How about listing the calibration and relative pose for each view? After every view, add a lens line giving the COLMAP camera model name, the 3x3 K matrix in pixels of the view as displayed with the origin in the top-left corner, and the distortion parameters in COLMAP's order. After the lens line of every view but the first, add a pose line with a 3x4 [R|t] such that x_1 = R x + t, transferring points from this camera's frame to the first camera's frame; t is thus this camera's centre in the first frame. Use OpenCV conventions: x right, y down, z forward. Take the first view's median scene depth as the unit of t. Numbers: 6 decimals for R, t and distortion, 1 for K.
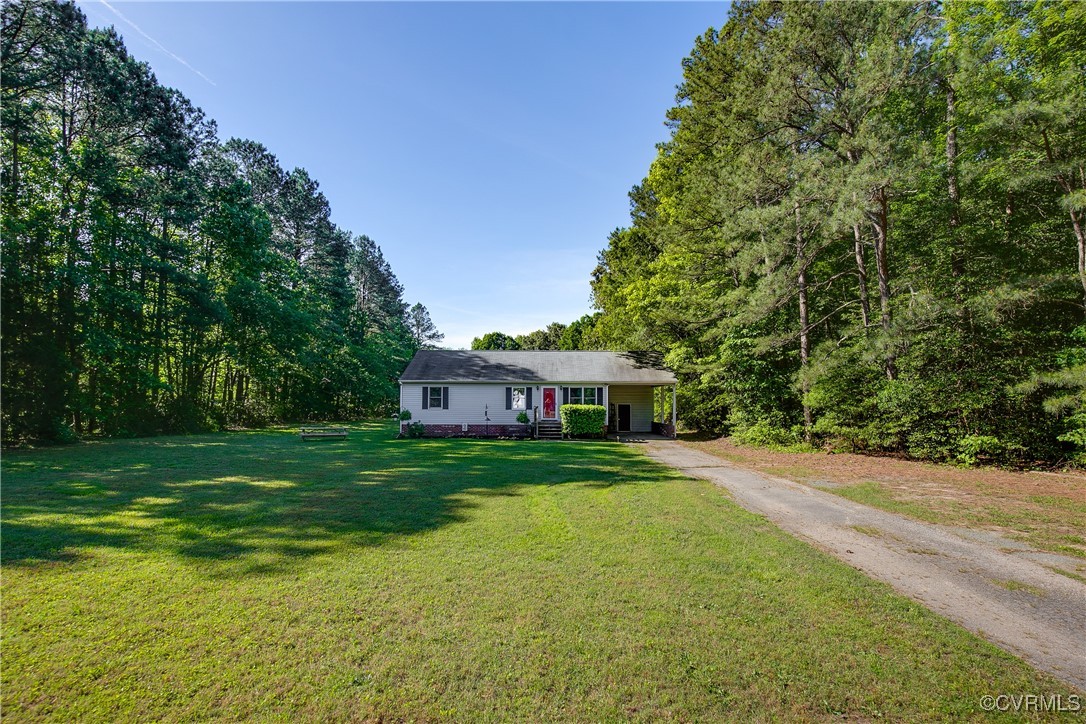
lens RADIAL K [[509.4, 0, 546.8], [0, 509.4, 360.8], [0, 0, 1]] dist [0.002155, 0.000103]
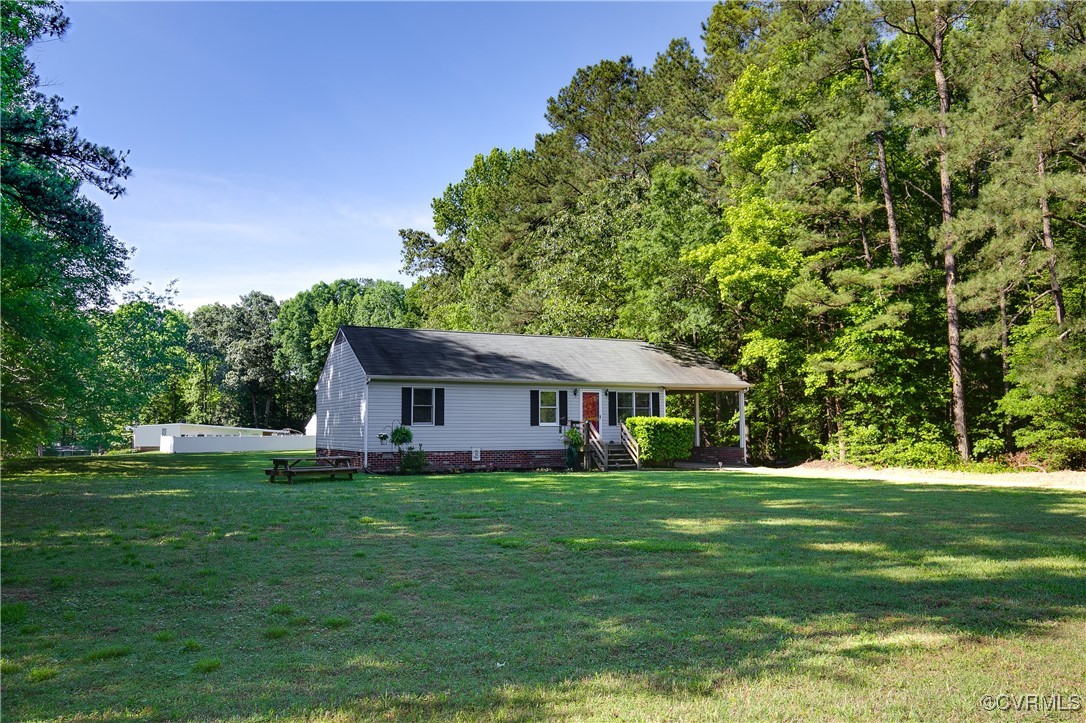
lens RADIAL K [[812.2, 0, 536.3], [0, 812.2, 359.2], [0, 0, 1]] dist [-0.000298, -0.000269]
pose [[0.903077, 0.031435, 0.428326, -0.504480], [-0.029089, 0.999505, -0.012024, 0.025490], [-0.428492, -0.001601, 0.903544, 0.091877]]
